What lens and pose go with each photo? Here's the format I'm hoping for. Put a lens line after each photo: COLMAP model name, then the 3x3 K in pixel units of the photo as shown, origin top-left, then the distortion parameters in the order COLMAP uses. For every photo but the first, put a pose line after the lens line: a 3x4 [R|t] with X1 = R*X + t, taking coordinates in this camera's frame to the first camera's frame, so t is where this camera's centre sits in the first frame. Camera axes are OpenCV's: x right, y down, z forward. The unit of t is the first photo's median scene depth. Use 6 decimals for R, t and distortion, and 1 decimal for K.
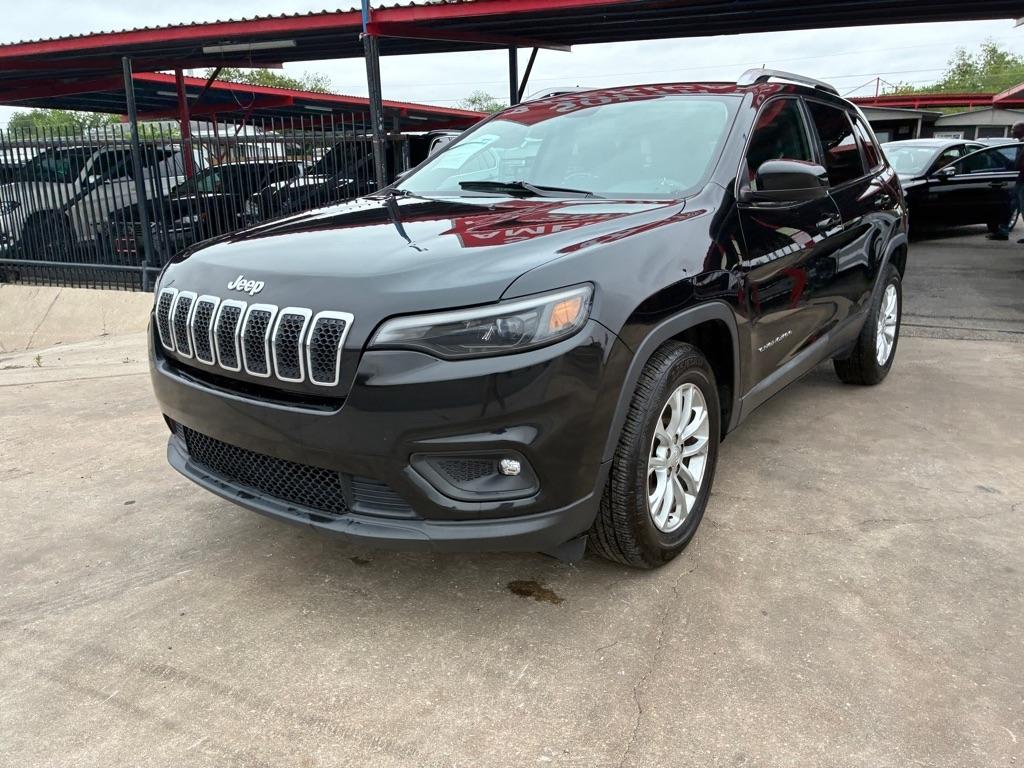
lens RADIAL K [[775.1, 0, 521.6], [0, 775.1, 380.8], [0, 0, 1]] dist [0.048658, -0.061454]
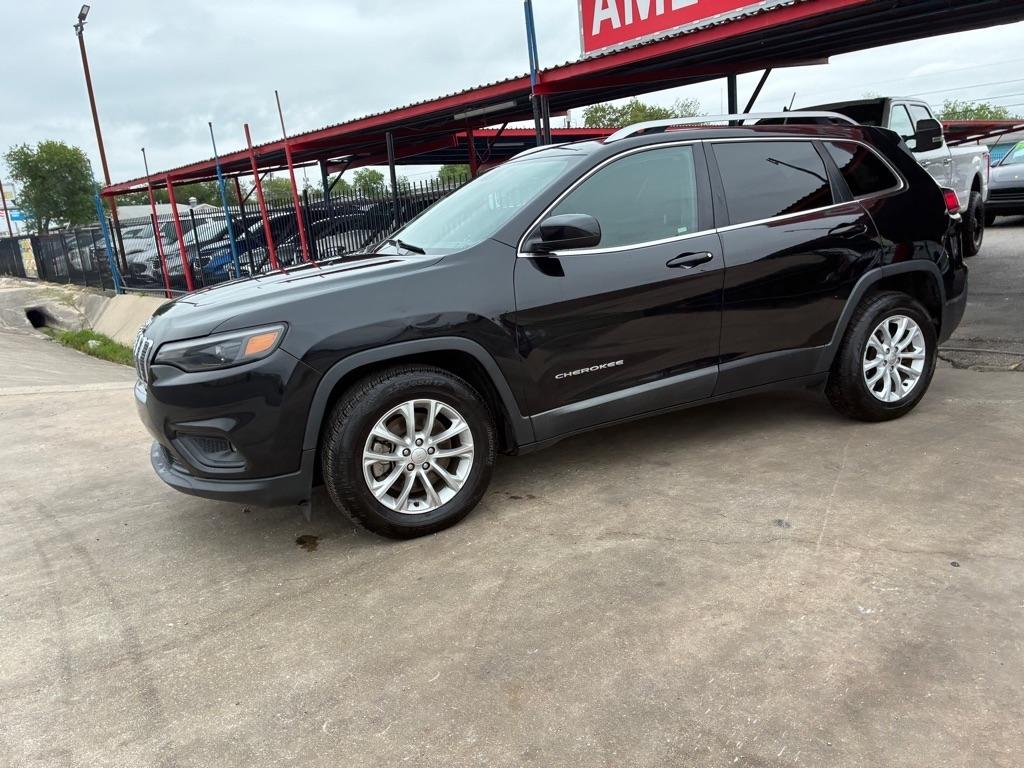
lens RADIAL K [[775.1, 0, 519.3], [0, 775.1, 395.0], [0, 0, 1]] dist [0.048658, -0.061454]
pose [[0.887422, 0.048421, -0.458407, 0.889977], [-0.052028, 0.998634, 0.004764, -0.016278], [0.458011, 0.019622, 0.888730, -0.060203]]
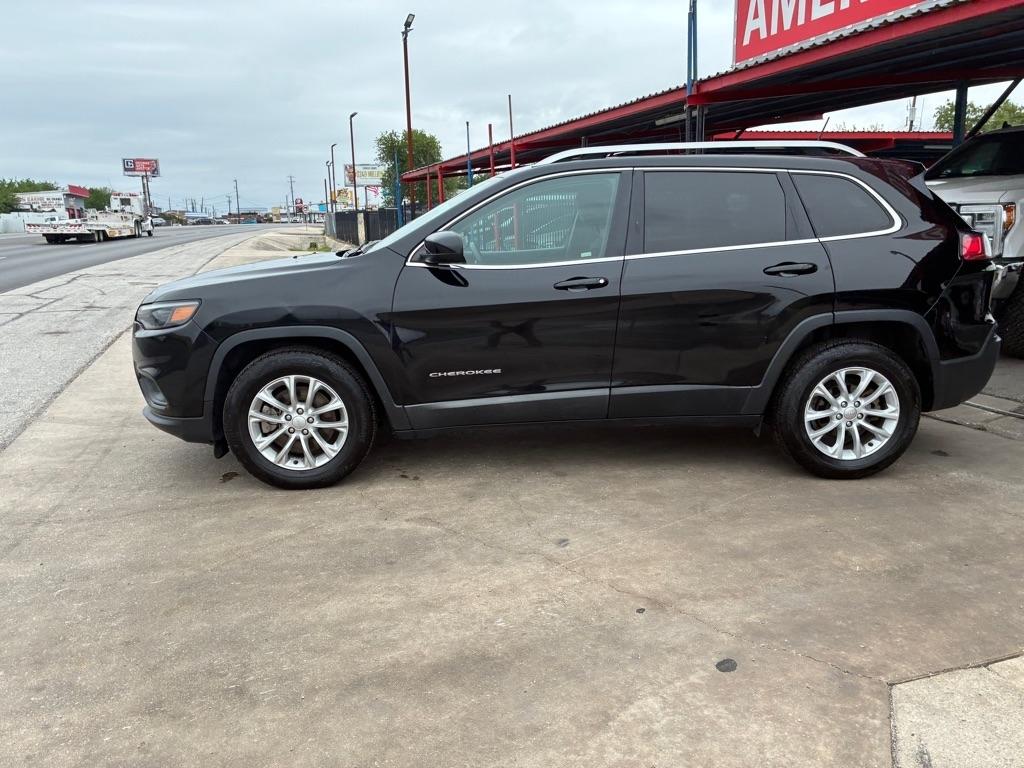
lens RADIAL K [[775.1, 0, 515.1], [0, 775.1, 393.1], [0, 0, 1]] dist [0.048658, -0.061454]
pose [[0.633211, 0.171324, -0.754779, 1.557194], [-0.195572, 0.978964, 0.058138, -0.126607], [0.748863, 0.110800, 0.653397, 0.294777]]
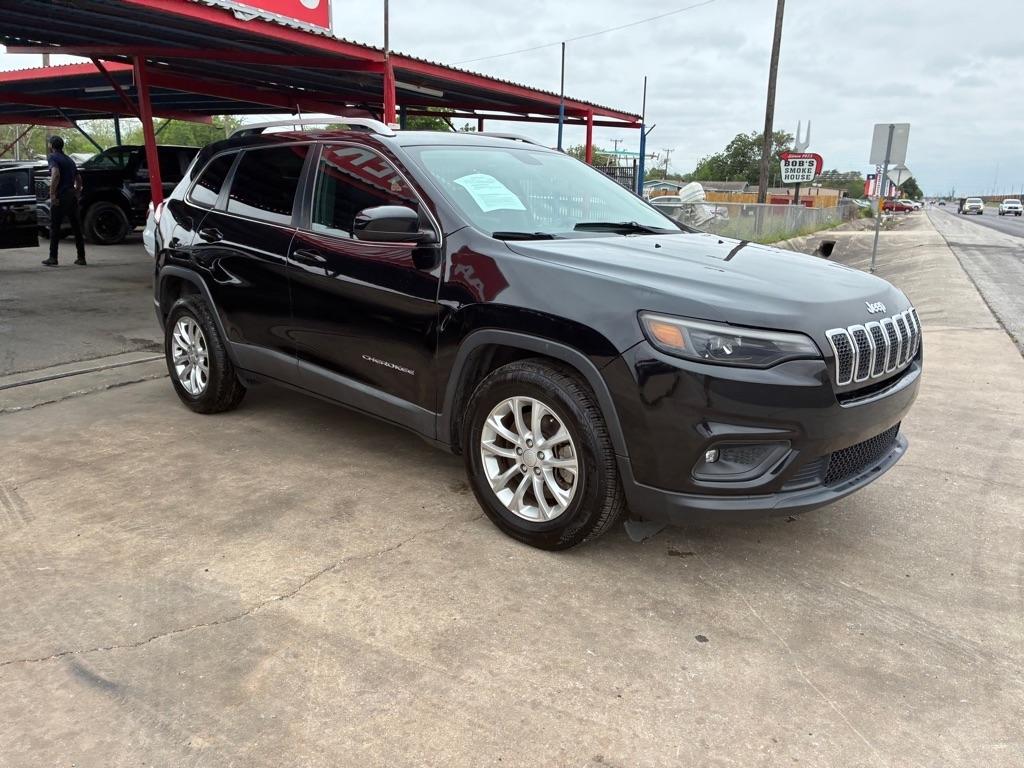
lens RADIAL K [[775.1, 0, 519.5], [0, 775.1, 373.5], [0, 0, 1]] dist [0.048658, -0.061454]
pose [[0.107059, -0.208867, 0.972066, -1.436146], [0.237550, 0.954744, 0.178982, -0.329463], [-0.965458, 0.211752, 0.151830, 1.173470]]
